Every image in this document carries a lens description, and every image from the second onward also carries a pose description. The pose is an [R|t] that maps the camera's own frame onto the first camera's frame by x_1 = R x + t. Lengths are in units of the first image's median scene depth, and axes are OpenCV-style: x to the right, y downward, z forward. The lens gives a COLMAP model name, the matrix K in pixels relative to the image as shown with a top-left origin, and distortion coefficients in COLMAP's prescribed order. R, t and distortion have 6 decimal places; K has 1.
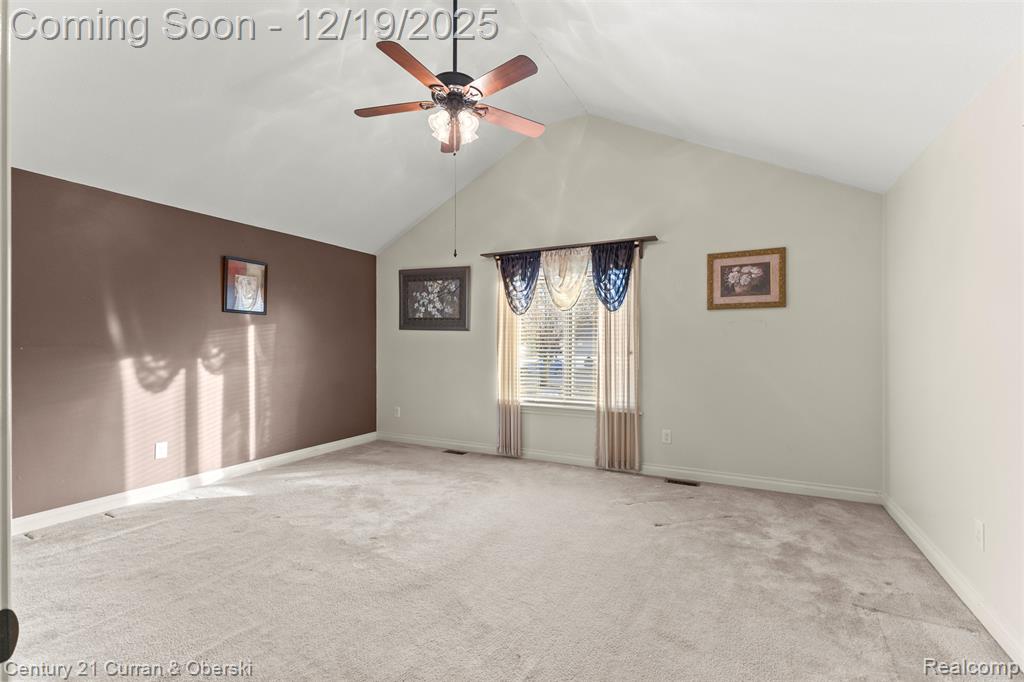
lens RADIAL K [[472.1, 0, 515.0], [0, 472.1, 349.4], [0, 0, 1]] dist [0.041756, -0.000225]
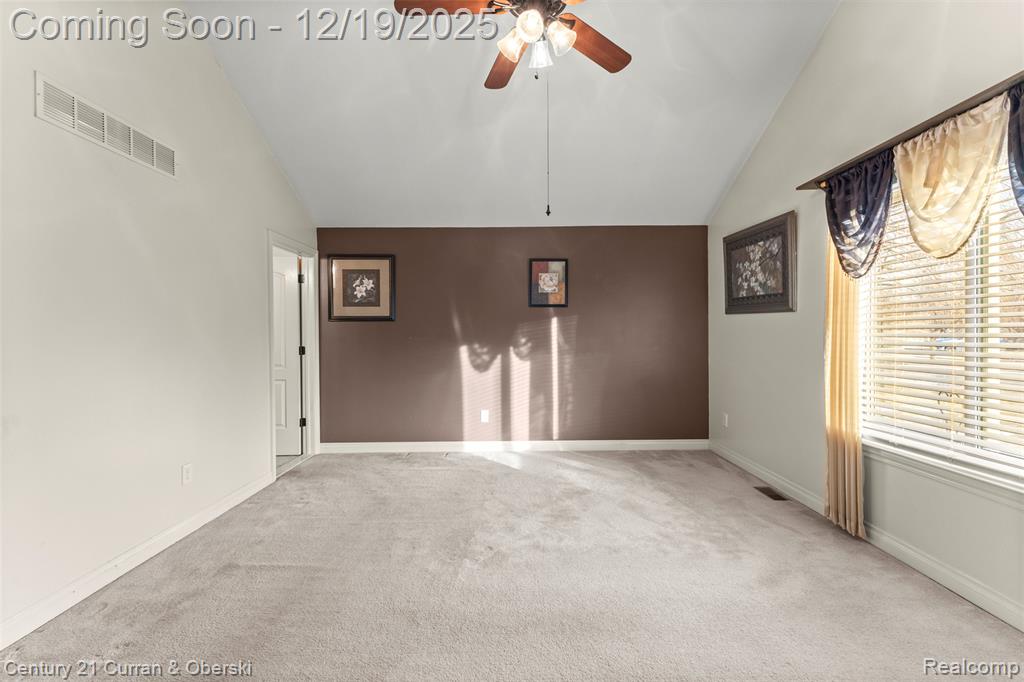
lens RADIAL K [[452.0, 0, 514.7], [0, 452.0, 338.6], [0, 0, 1]] dist [0.015103, -0.001480]
pose [[0.436923, 0.003360, -0.899493, 0.340559], [-0.001590, 0.999994, 0.002964, -0.004358], [0.899498, 0.000135, 0.436926, 0.452726]]
